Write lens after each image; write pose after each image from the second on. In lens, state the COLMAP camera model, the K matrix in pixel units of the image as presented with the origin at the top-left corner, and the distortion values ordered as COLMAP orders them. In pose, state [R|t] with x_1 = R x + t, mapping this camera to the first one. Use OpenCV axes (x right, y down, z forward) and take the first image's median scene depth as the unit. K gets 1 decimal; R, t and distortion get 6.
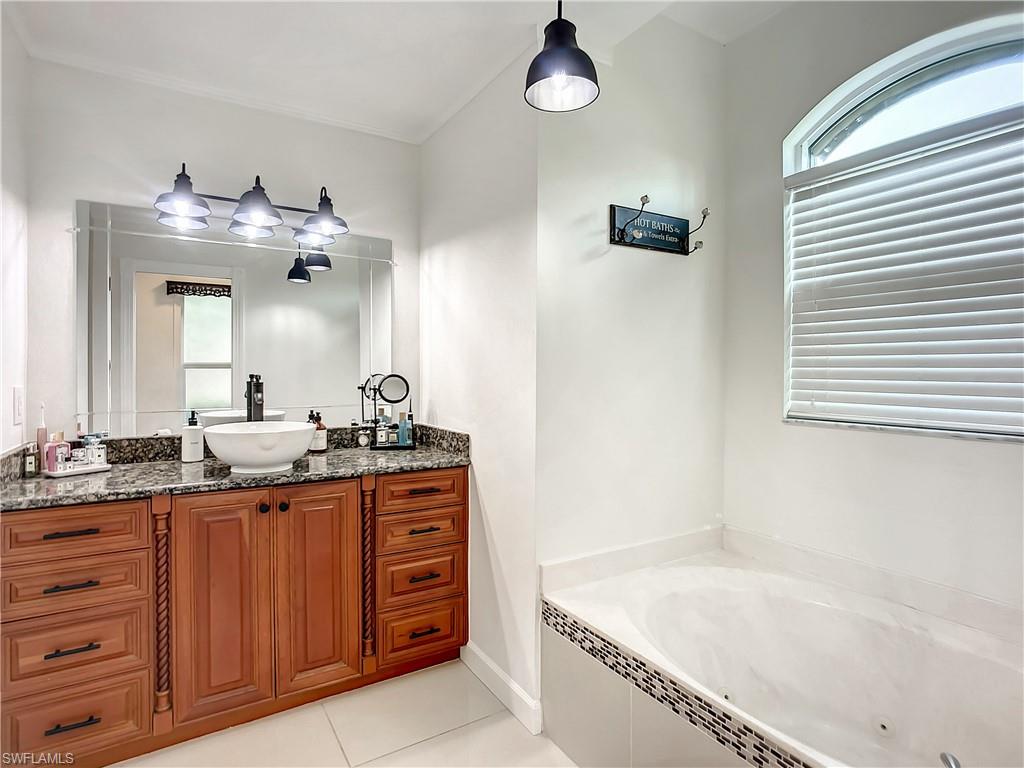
lens RADIAL K [[534.8, 0, 515.3], [0, 534.8, 379.7], [0, 0, 1]] dist [-0.008989, 0.001845]
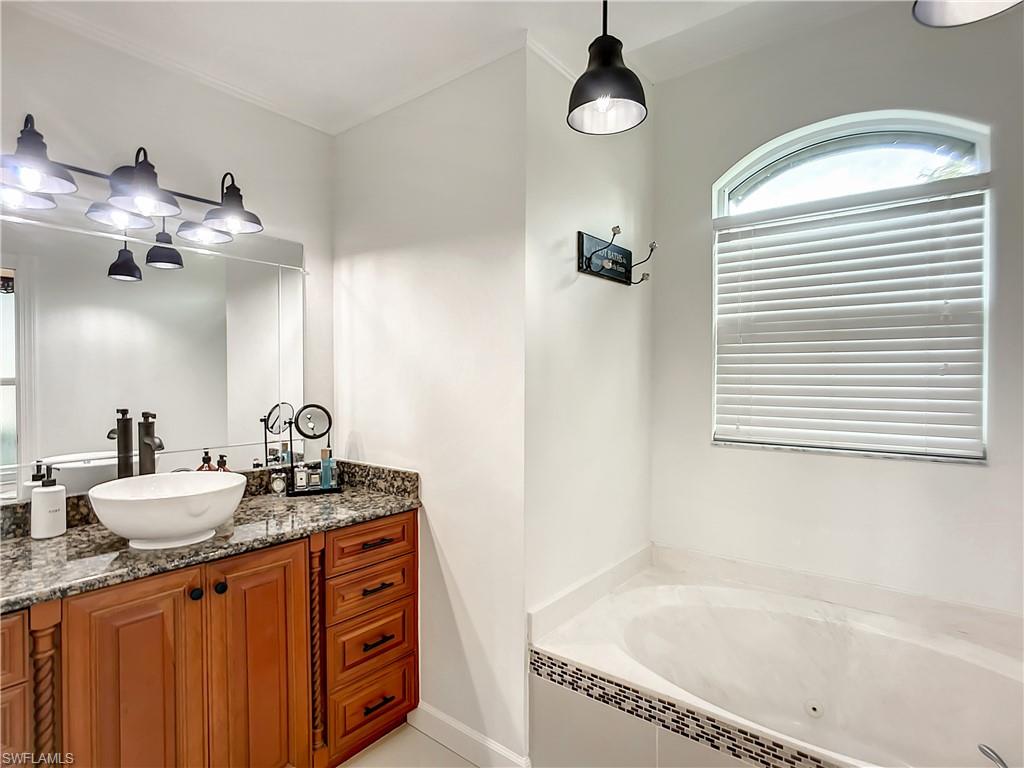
lens RADIAL K [[538.5, 0, 527.9], [0, 538.5, 393.2], [0, 0, 1]] dist [-0.027480, 0.021213]
pose [[0.940388, -0.008965, 0.339984, -0.243816], [0.005405, 0.999920, 0.011418, -0.044344], [-0.340060, -0.008899, 0.940362, 0.108527]]
